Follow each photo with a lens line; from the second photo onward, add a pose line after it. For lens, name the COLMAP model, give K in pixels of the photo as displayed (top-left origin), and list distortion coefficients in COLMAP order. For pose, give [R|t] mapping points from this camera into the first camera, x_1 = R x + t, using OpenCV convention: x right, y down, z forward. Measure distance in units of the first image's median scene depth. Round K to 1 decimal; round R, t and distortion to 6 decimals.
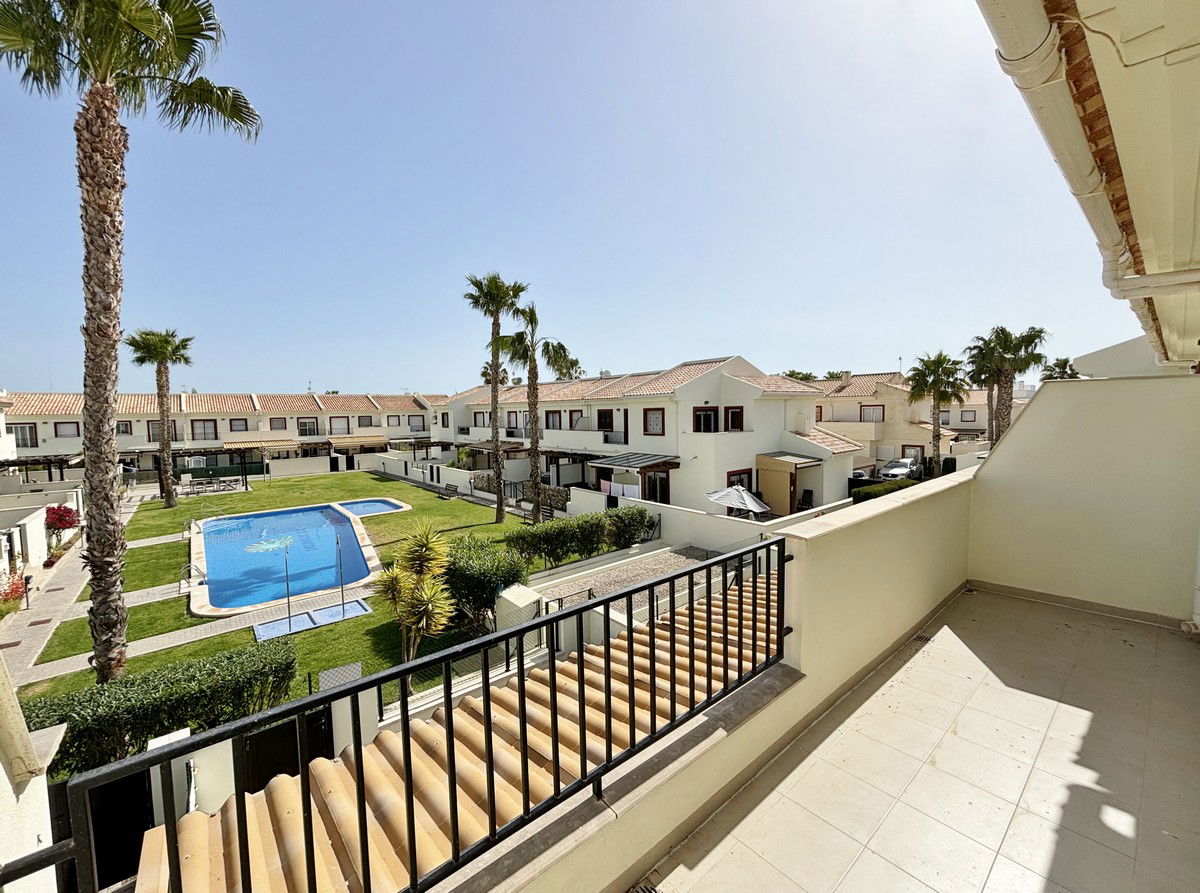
lens RADIAL K [[486.6, 0, 599.4], [0, 486.6, 445.5], [0, 0, 1]] dist [-0.002261, 0.000080]
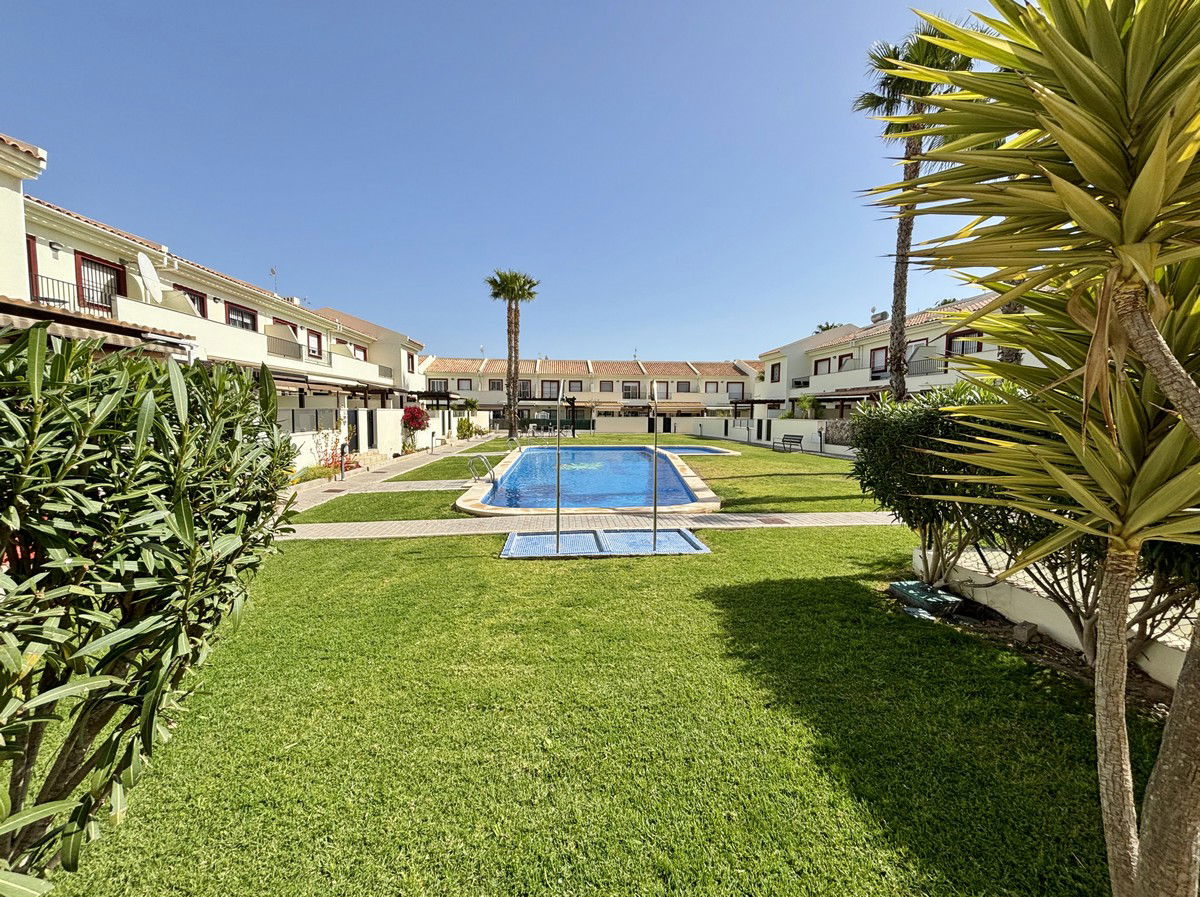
lens RADIAL K [[486.6, 0, 592.6], [0, 486.6, 448.2], [0, 0, 1]] dist [-0.002261, 0.000080]
pose [[0.811661, 0.063022, -0.580719, -0.086414], [-0.057153, 0.997961, 0.028421, 0.068744], [0.581326, 0.010122, 0.813608, 0.163501]]
